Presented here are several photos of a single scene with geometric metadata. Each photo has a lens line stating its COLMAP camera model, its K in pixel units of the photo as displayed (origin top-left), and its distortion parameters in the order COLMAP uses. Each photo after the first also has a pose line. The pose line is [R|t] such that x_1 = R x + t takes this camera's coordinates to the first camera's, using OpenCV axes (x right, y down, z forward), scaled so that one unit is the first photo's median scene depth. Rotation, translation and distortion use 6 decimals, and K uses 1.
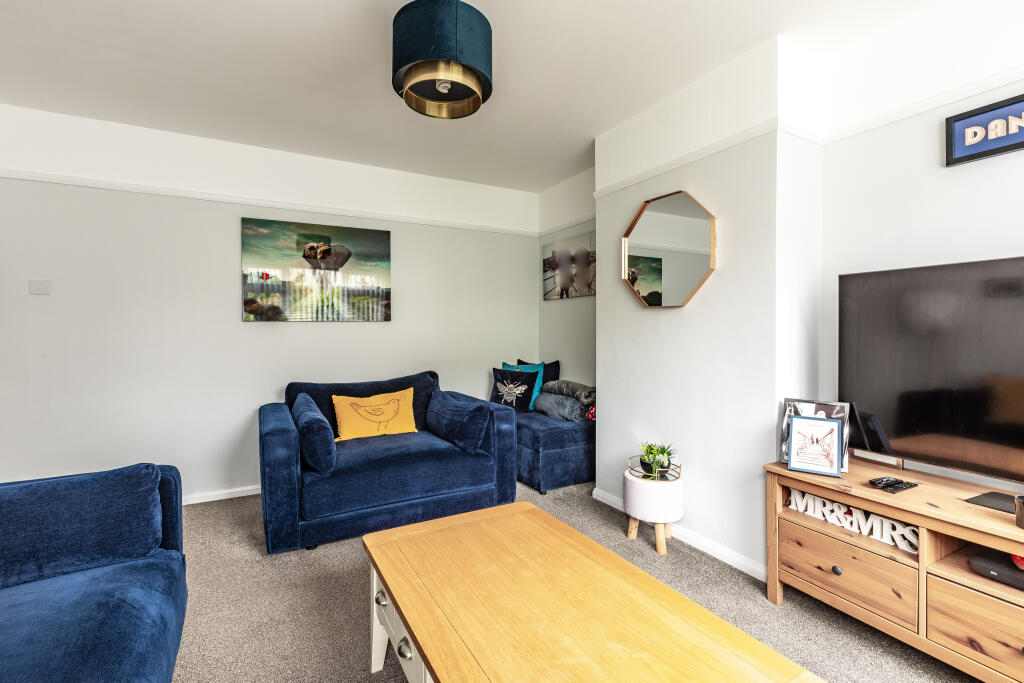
lens RADIAL K [[458.4, 0, 505.0], [0, 458.4, 336.7], [0, 0, 1]] dist [-0.000523, -0.000209]
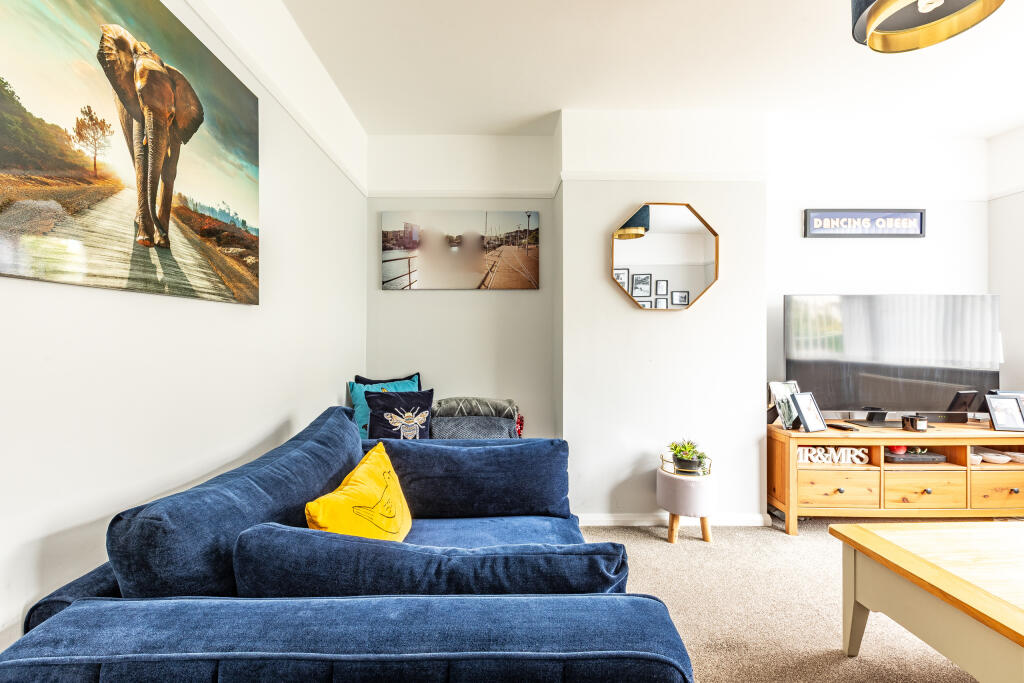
lens RADIAL K [[458.4, 0, 505.0], [0, 458.4, 336.7], [0, 0, 1]] dist [-0.000523, -0.000209]
pose [[0.464014, 0.005551, 0.885810, -0.618109], [0.010719, 0.999872, -0.011880, 0.005094], [-0.885763, 0.015008, 0.463895, 0.695226]]
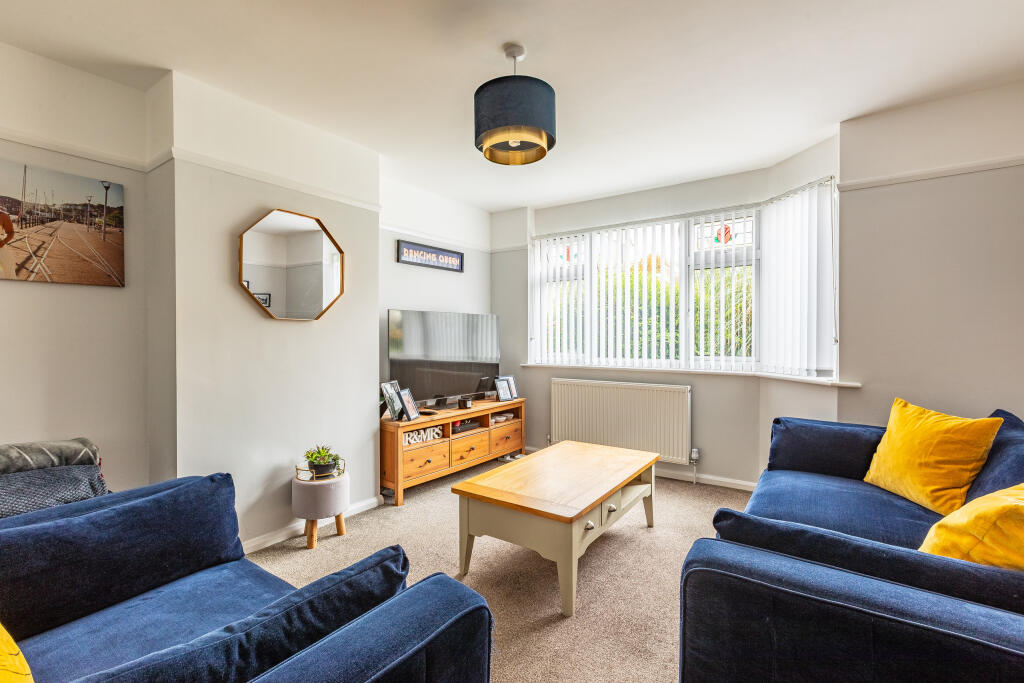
lens RADIAL K [[457.4, 0, 512.0], [0, 457.4, 341.5], [0, 0, 1]] dist [0.000309, 0.000046]
pose [[-0.438494, -0.007634, 0.898702, -0.663965], [0.016561, 0.999726, 0.016572, -0.019676], [-0.898582, 0.022150, -0.438247, 0.839712]]
